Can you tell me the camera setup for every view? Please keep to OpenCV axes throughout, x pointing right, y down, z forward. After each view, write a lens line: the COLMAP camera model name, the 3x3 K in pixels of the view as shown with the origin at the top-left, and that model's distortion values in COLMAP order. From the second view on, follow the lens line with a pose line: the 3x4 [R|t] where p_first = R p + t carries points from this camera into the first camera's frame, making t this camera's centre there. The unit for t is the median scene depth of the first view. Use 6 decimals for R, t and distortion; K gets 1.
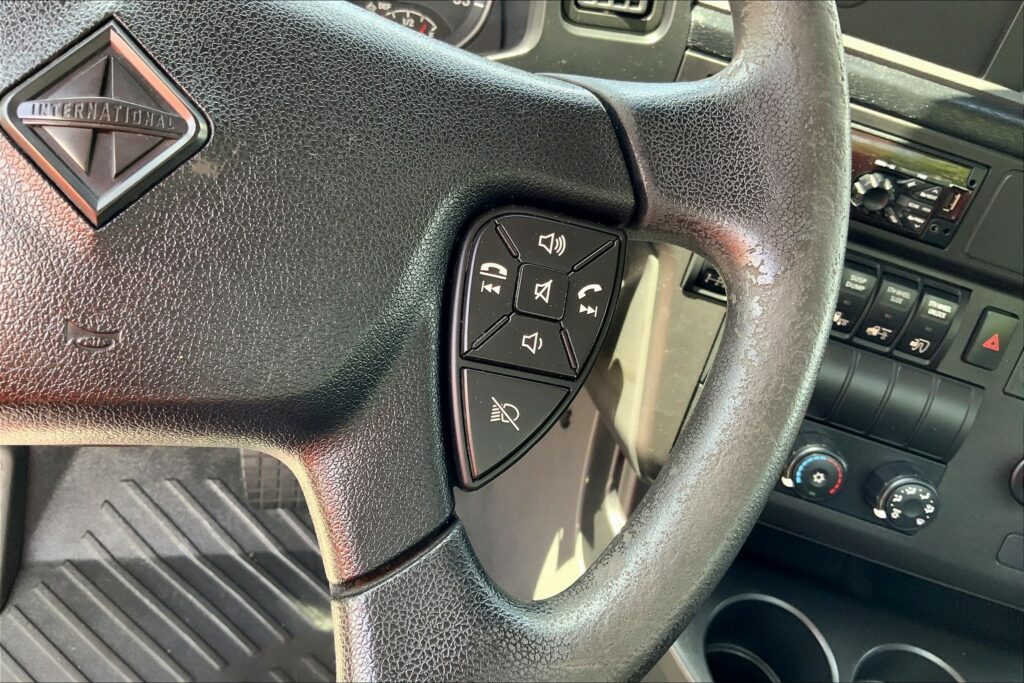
lens RADIAL K [[878.5, 0, 512.0], [0, 878.5, 341.5], [0, 0, 1]] dist [0.089886, -0.205042]
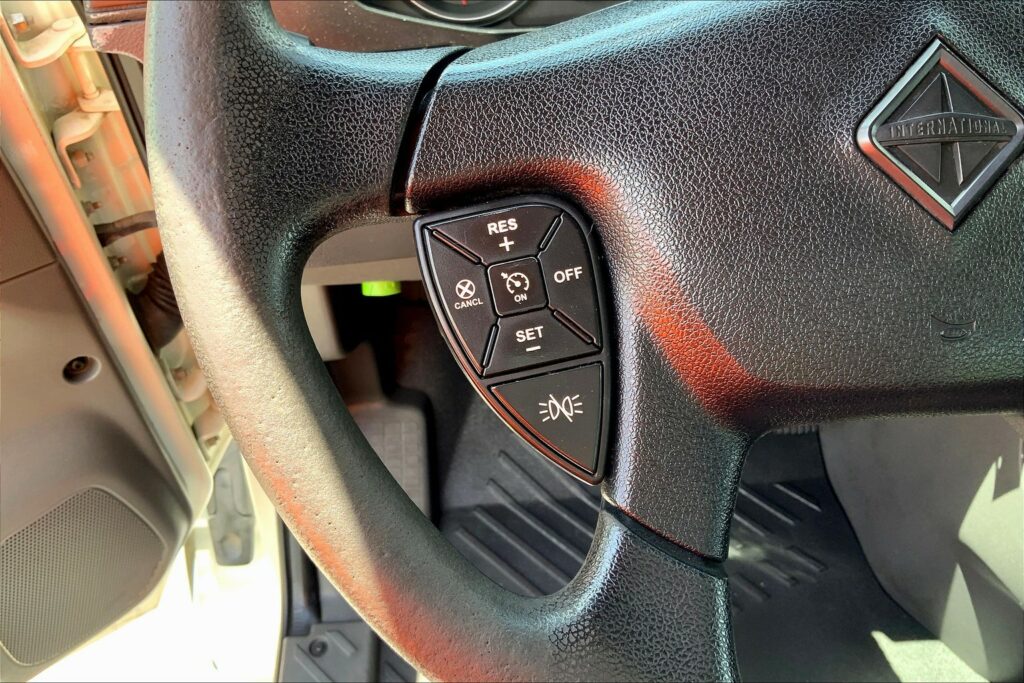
lens RADIAL K [[888.5, 0, 512.0], [0, 888.5, 341.5], [0, 0, 1]] dist [0.101495, -0.206447]
pose [[0.965908, -0.077874, -0.246894, -0.266112], [0.096912, 0.993109, 0.065902, -0.043299], [0.240061, -0.087582, 0.966799, -0.085805]]
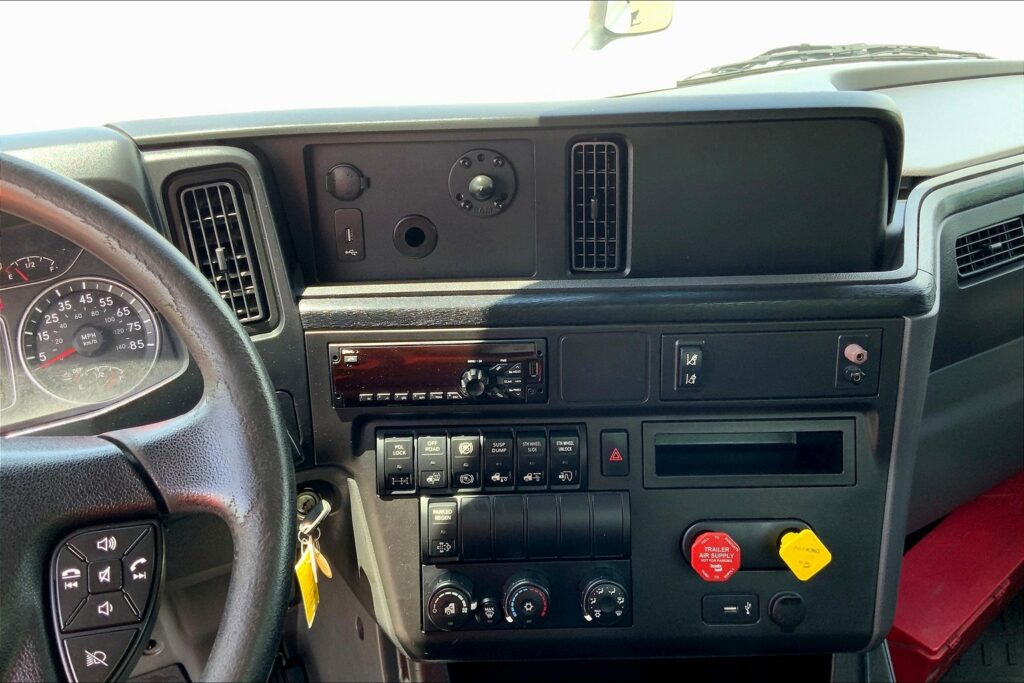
lens RADIAL K [[936.9, 0, 507.1], [0, 936.9, 327.9], [0, 0, 1]] dist [0.115393, -0.270599]
pose [[0.940779, -0.321818, 0.106621, 0.310905], [0.337554, 0.918396, -0.206411, 0.060486], [-0.031493, 0.230178, 0.972639, -0.371658]]
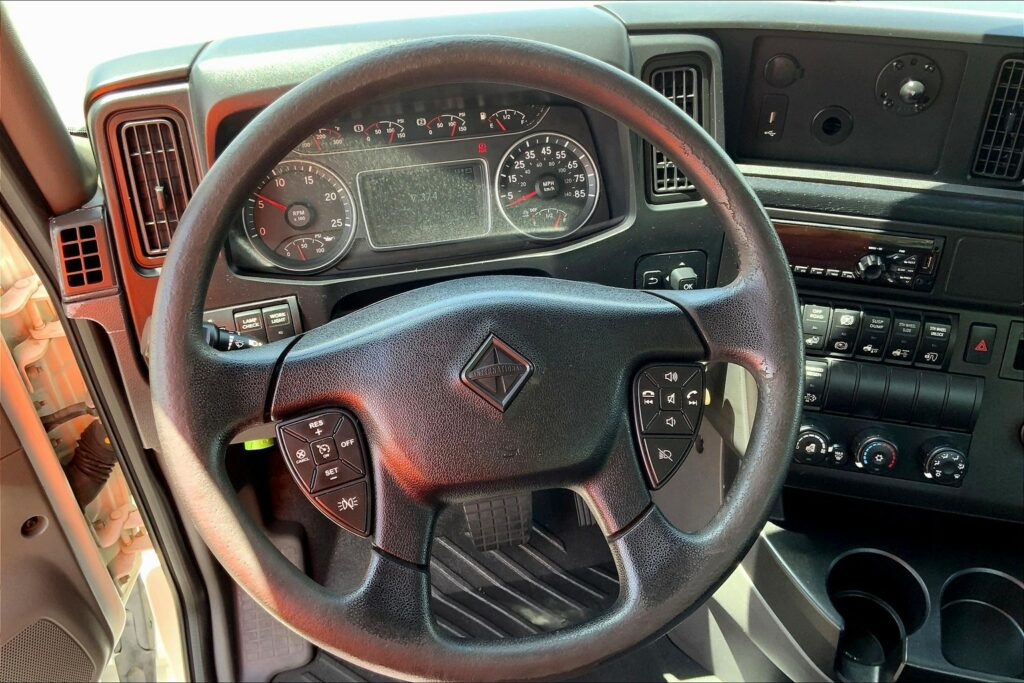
lens RADIAL K [[960.5, 0, 512.0], [0, 960.5, 341.5], [0, 0, 1]] dist [0.124262, -0.297575]
pose [[0.975538, -0.184827, -0.119015, -0.019257], [0.180577, 0.982501, -0.045646, -0.073491], [0.125369, 0.023038, 0.991843, -0.690896]]
